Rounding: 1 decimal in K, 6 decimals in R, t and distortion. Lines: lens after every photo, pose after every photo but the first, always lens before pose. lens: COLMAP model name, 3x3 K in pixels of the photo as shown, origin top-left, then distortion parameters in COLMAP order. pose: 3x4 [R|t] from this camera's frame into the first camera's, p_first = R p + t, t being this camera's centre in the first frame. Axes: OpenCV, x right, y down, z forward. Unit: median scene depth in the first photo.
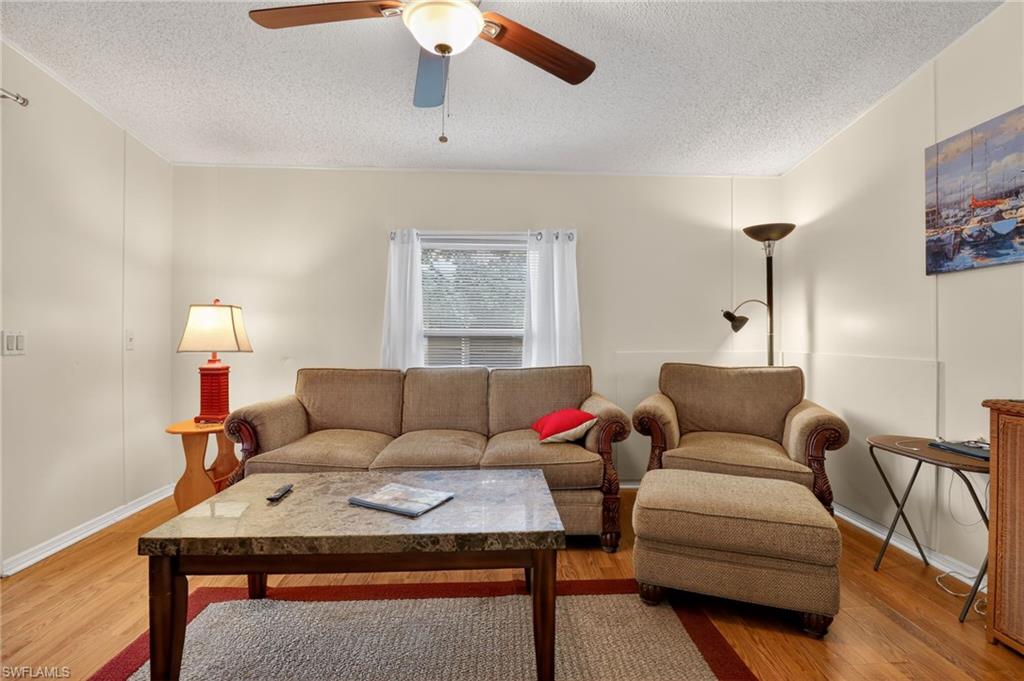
lens RADIAL K [[478.0, 0, 521.1], [0, 478.0, 341.5], [0, 0, 1]] dist [0.002133, -0.013250]
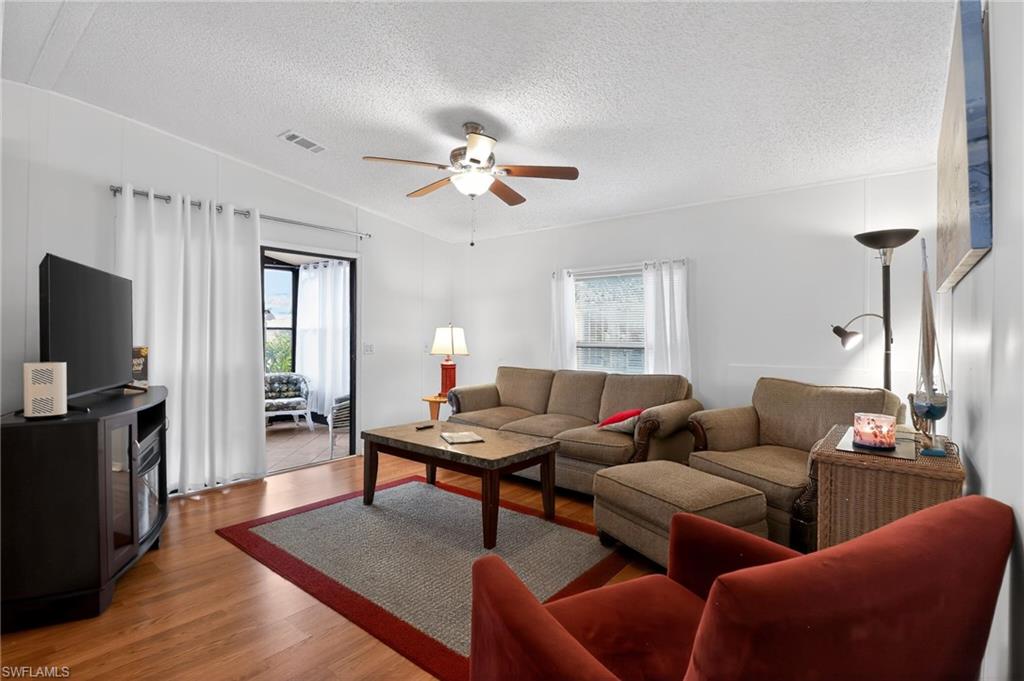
lens RADIAL K [[478.0, 0, 521.1], [0, 478.0, 341.5], [0, 0, 1]] dist [0.002133, -0.013250]
pose [[0.748181, 0.010718, -0.663409, 0.771339], [-0.014441, 0.999896, -0.000133, -0.031902], [0.663338, 0.009680, 0.748257, -0.160758]]
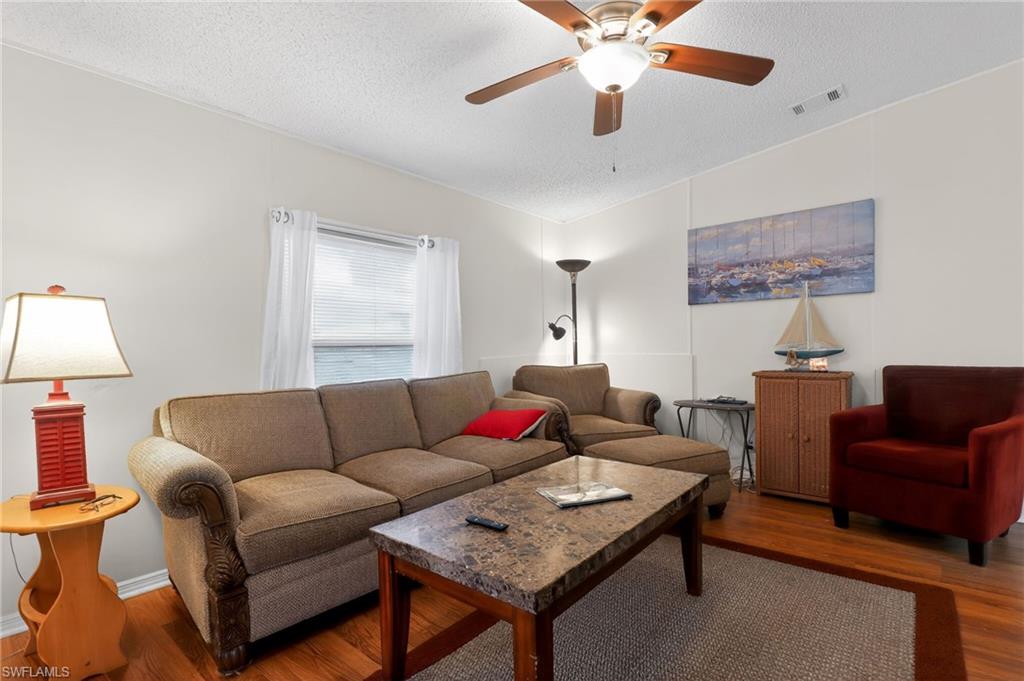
lens RADIAL K [[477.6, 0, 514.7], [0, 477.6, 362.6], [0, 0, 1]] dist [-0.000752, -0.015153]
pose [[0.682861, -0.040394, 0.729431, -0.753889], [0.025297, 0.999179, 0.031650, -0.001692], [-0.730111, -0.003161, 0.683322, 0.254025]]
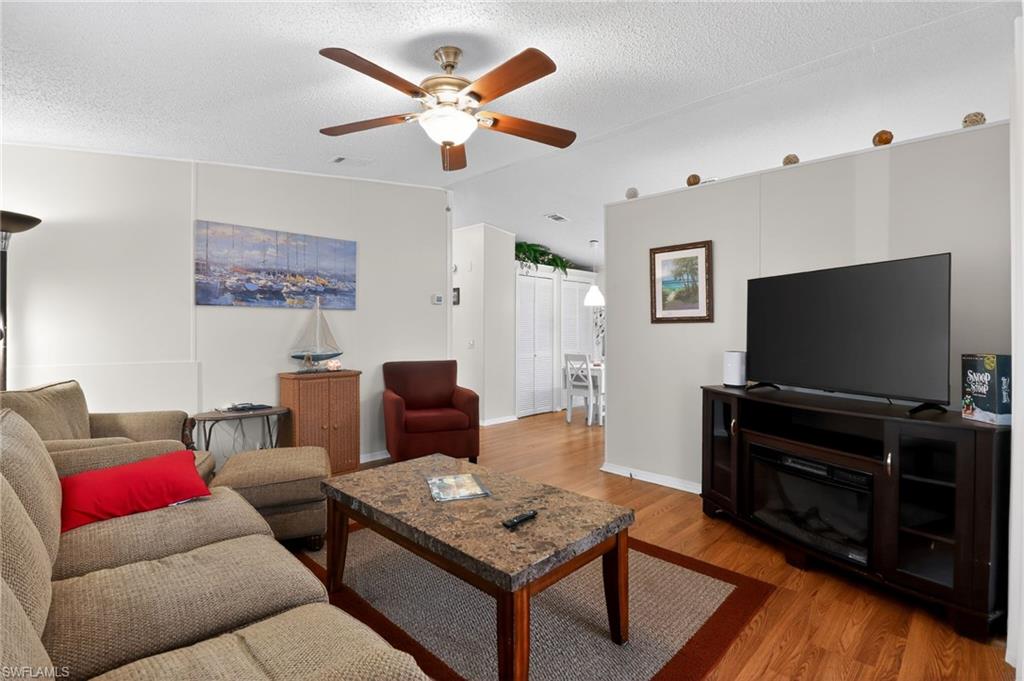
lens RADIAL K [[477.7, 0, 517.7], [0, 477.7, 334.5], [0, 0, 1]] dist [0.004232, -0.018559]
pose [[-0.676198, -0.002971, 0.736714, -0.841845], [0.007495, 0.999912, 0.010913, -0.049265], [-0.736682, 0.012901, -0.676117, 1.146136]]
